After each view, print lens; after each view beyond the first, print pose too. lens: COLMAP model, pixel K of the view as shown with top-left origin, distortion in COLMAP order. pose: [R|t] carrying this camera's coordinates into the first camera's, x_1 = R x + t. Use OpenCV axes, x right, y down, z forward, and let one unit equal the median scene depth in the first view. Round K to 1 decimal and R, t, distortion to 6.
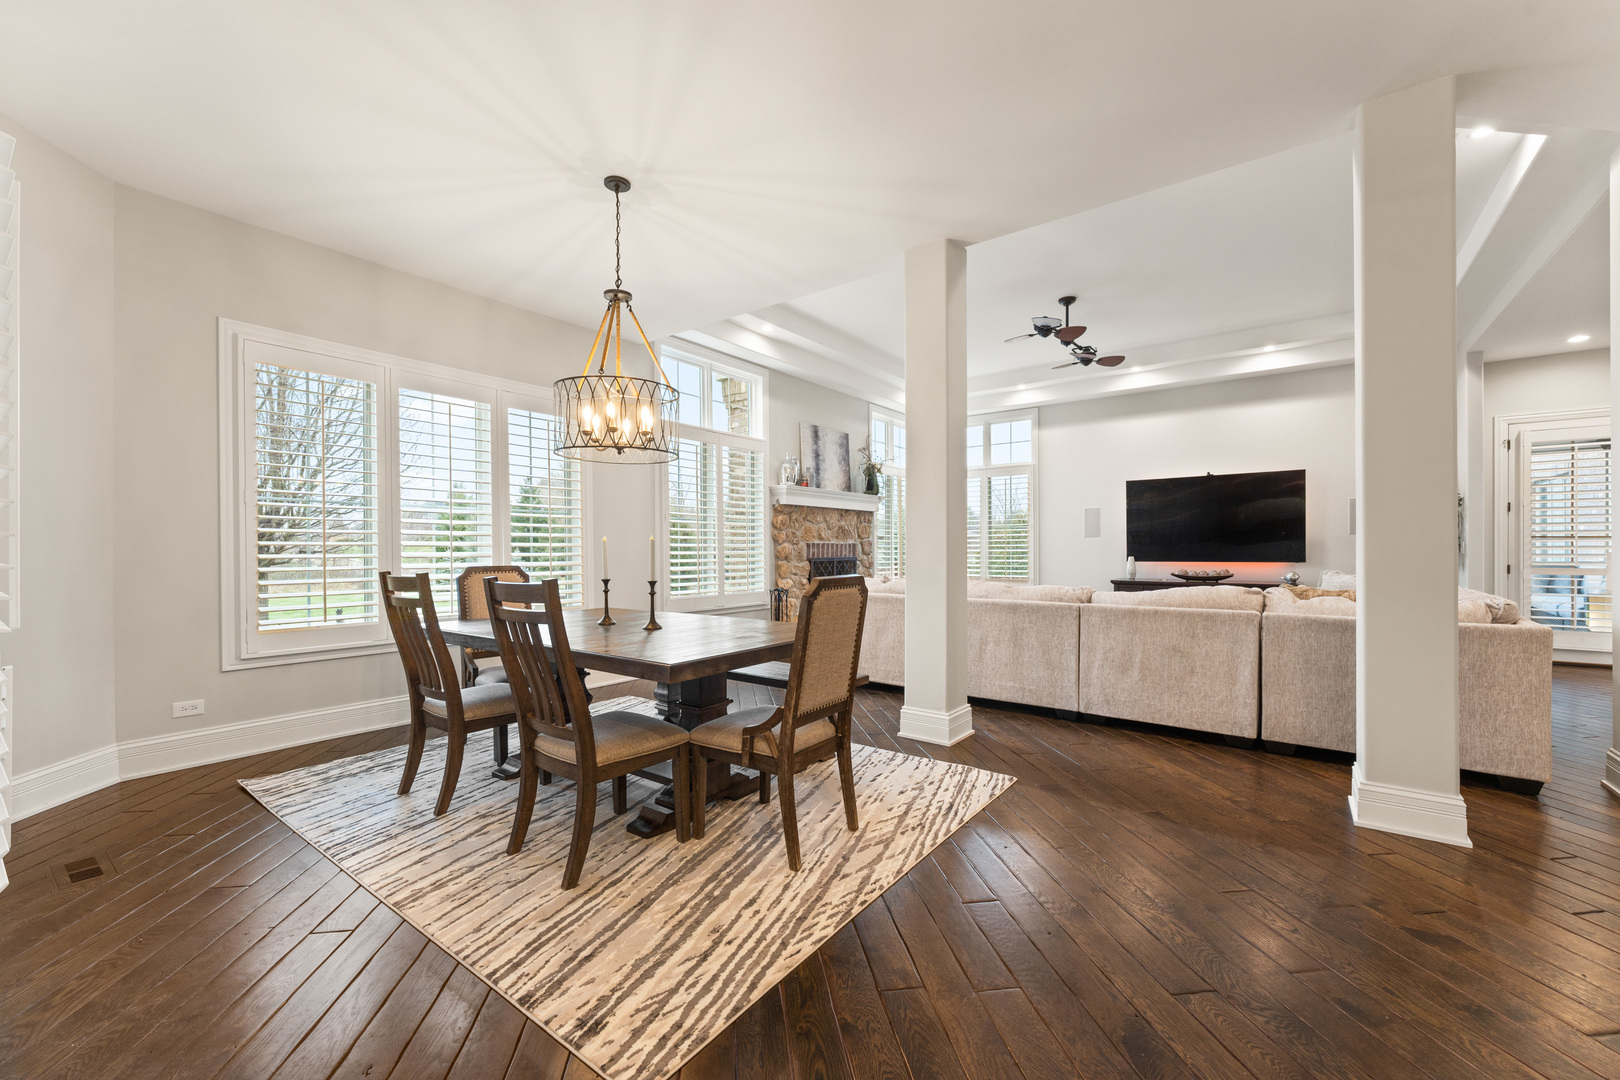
lens RADIAL K [[652.9, 0, 805.7], [0, 652.9, 552.4], [0, 0, 1]] dist [0.000126, 0.000052]
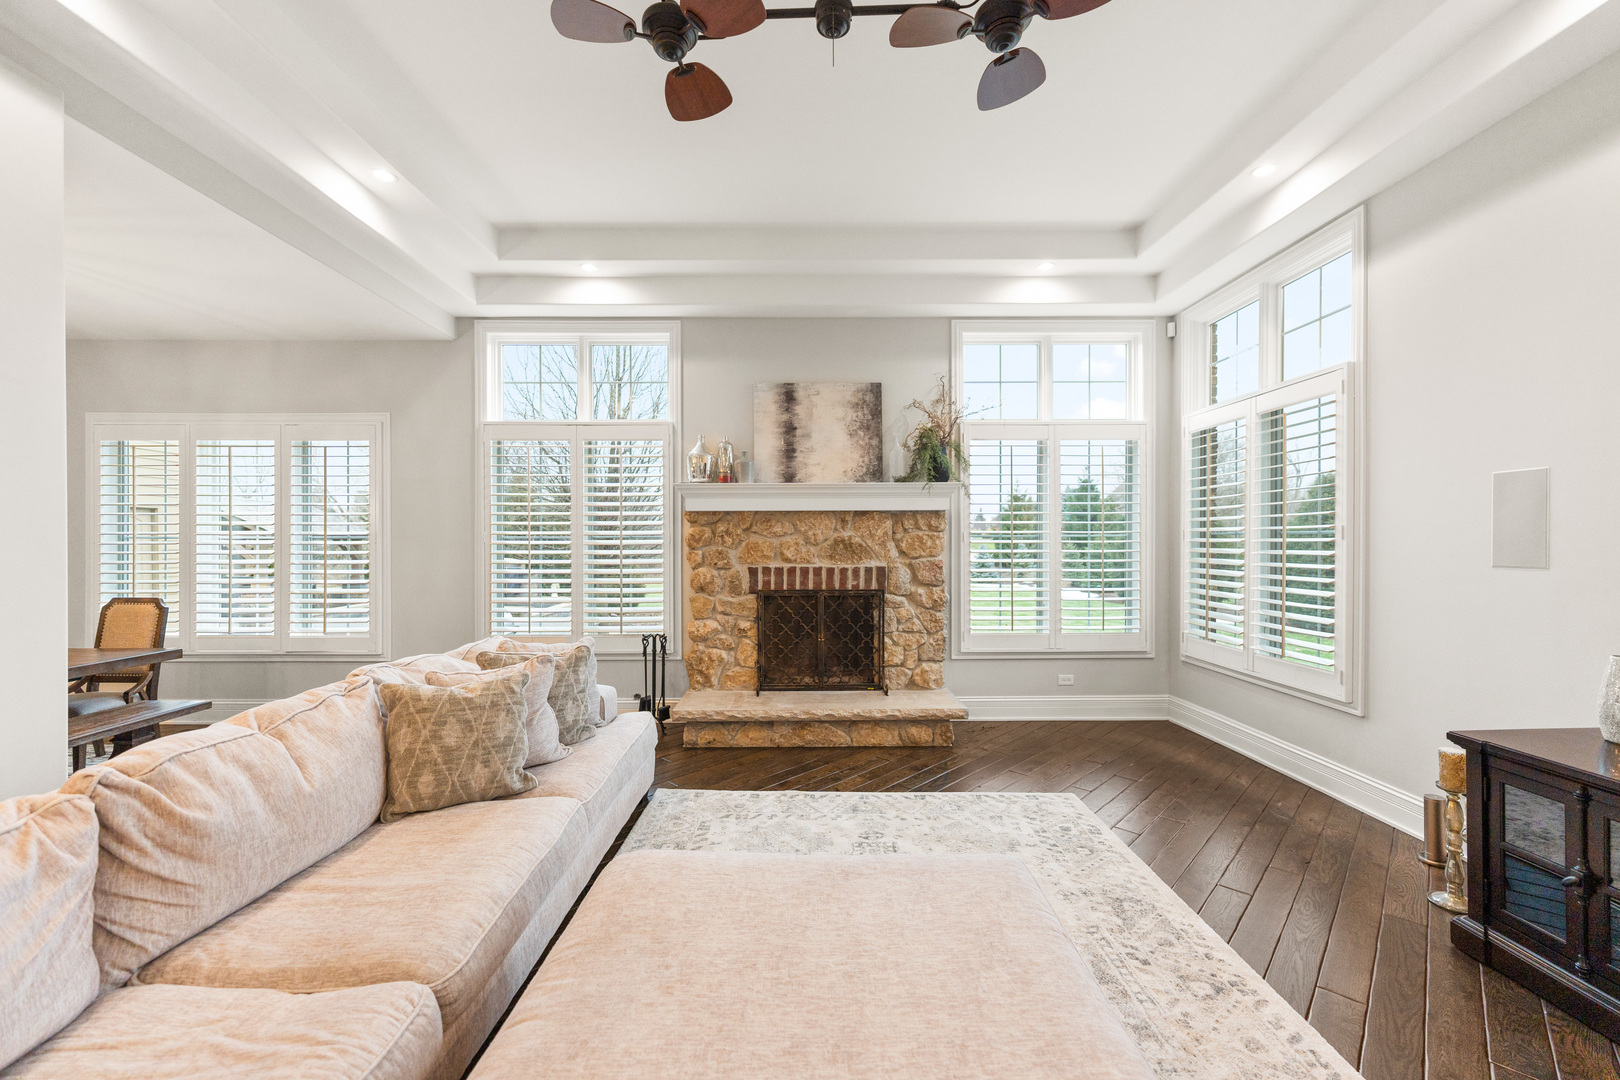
lens RADIAL K [[652.9, 0, 807.8], [0, 652.9, 546.0], [0, 0, 1]] dist [0.000126, 0.000052]
pose [[0.605749, 0.011191, -0.795577, 0.589709], [-0.004902, 0.999935, 0.010333, -0.045182], [0.795640, -0.002360, 0.605765, 0.685080]]
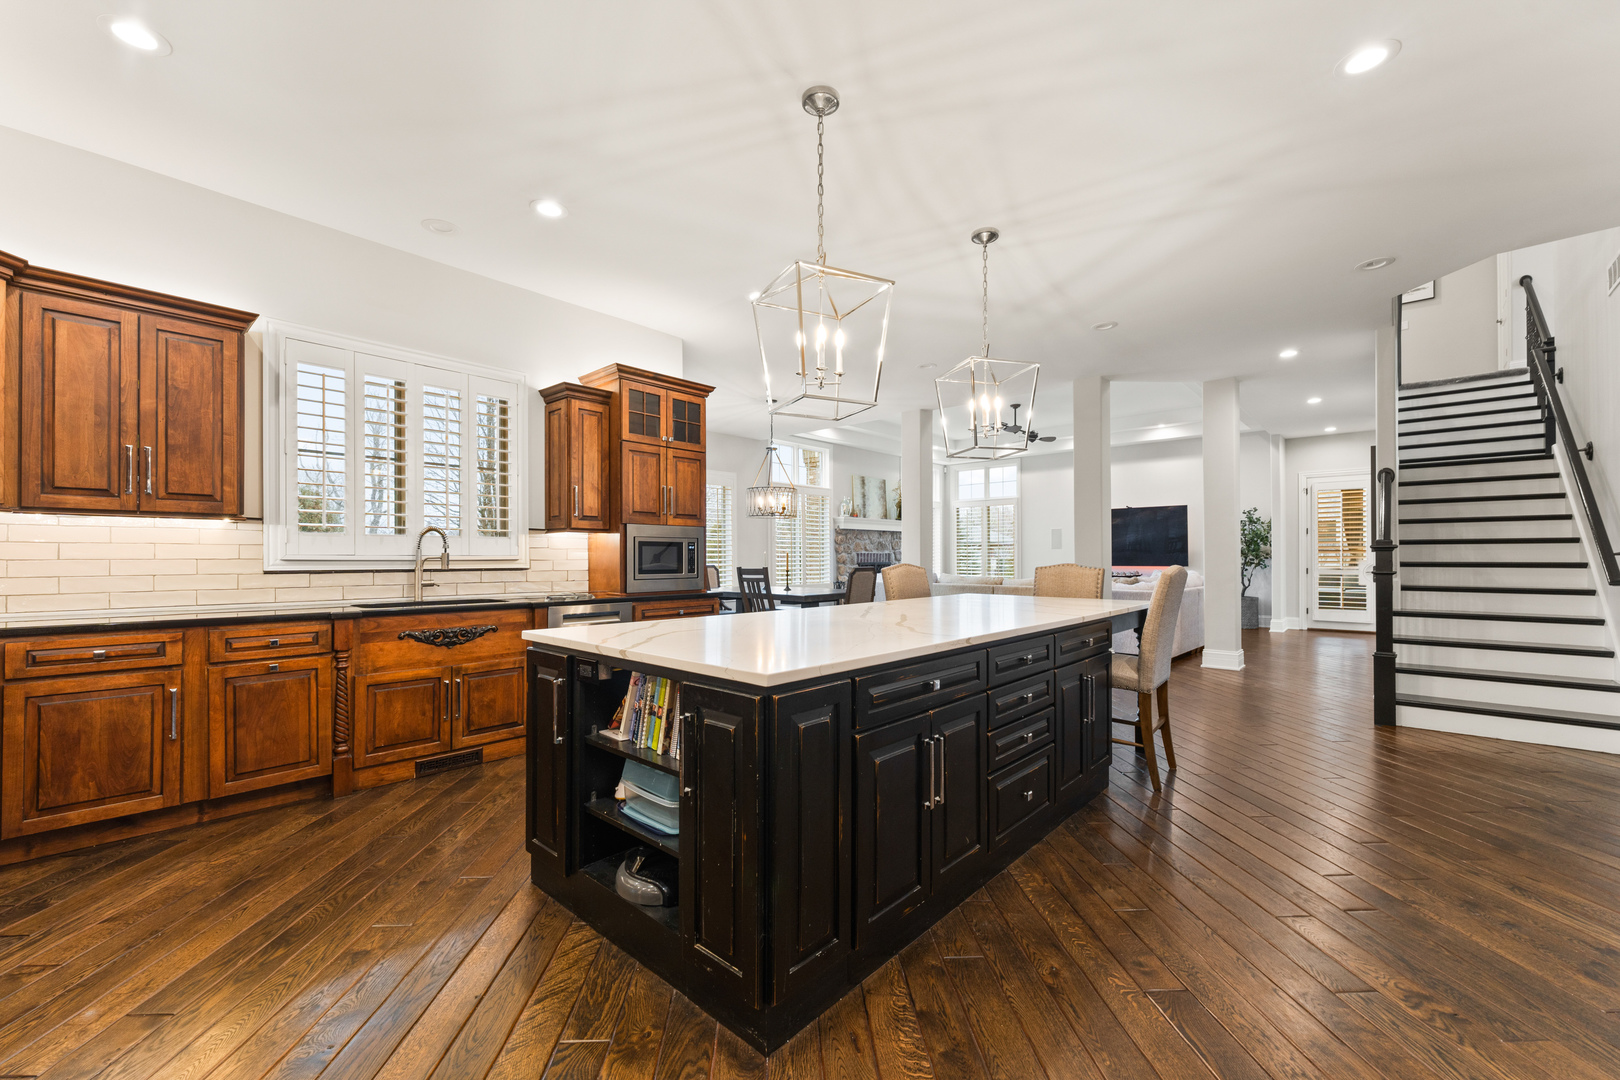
lens RADIAL K [[652.9, 0, 807.9], [0, 652.9, 552.8], [0, 0, 1]] dist [0.000126, 0.000052]
pose [[0.996308, 0.002188, -0.085823, 0.019977], [-0.003042, 0.999947, -0.009810, 0.001133], [0.085797, 0.010035, 0.996262, -0.596302]]
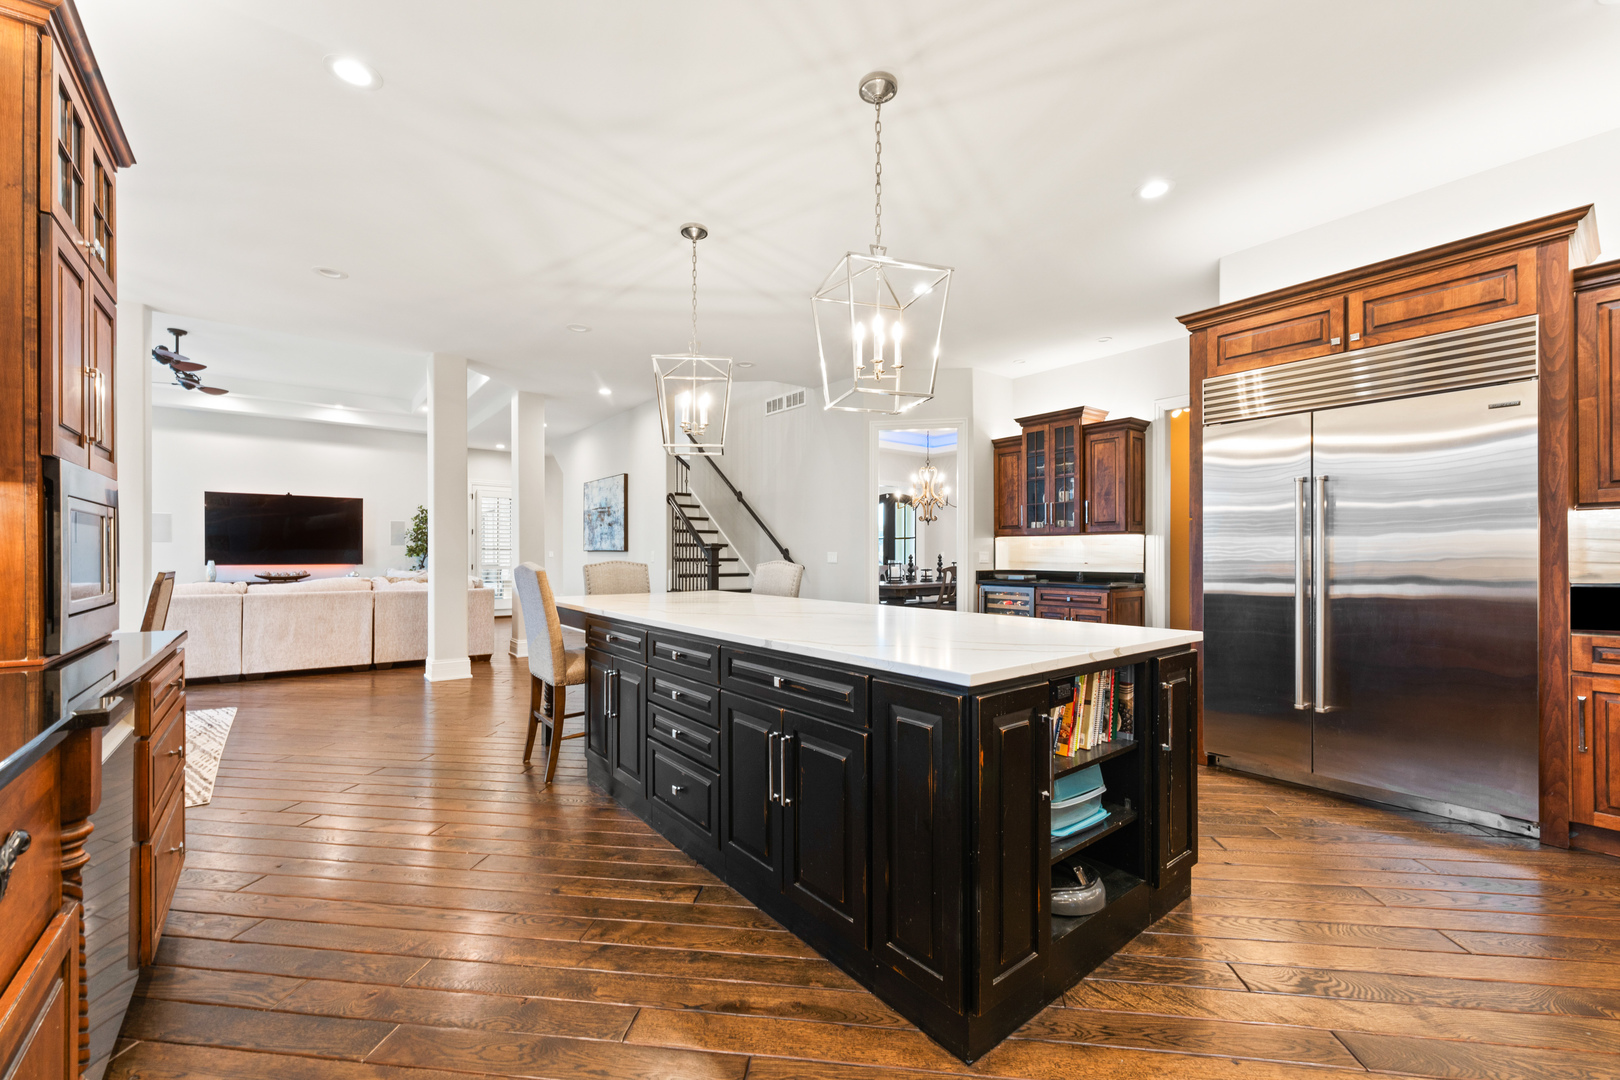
lens RADIAL K [[652.9, 0, 800.2], [0, 652.9, 561.0], [0, 0, 1]] dist [0.000126, 0.000052]
pose [[0.264163, -0.003874, 0.964470, -0.353767], [-0.000146, 0.999992, 0.004056, 0.002226], [-0.964478, -0.001212, 0.264161, -0.289809]]
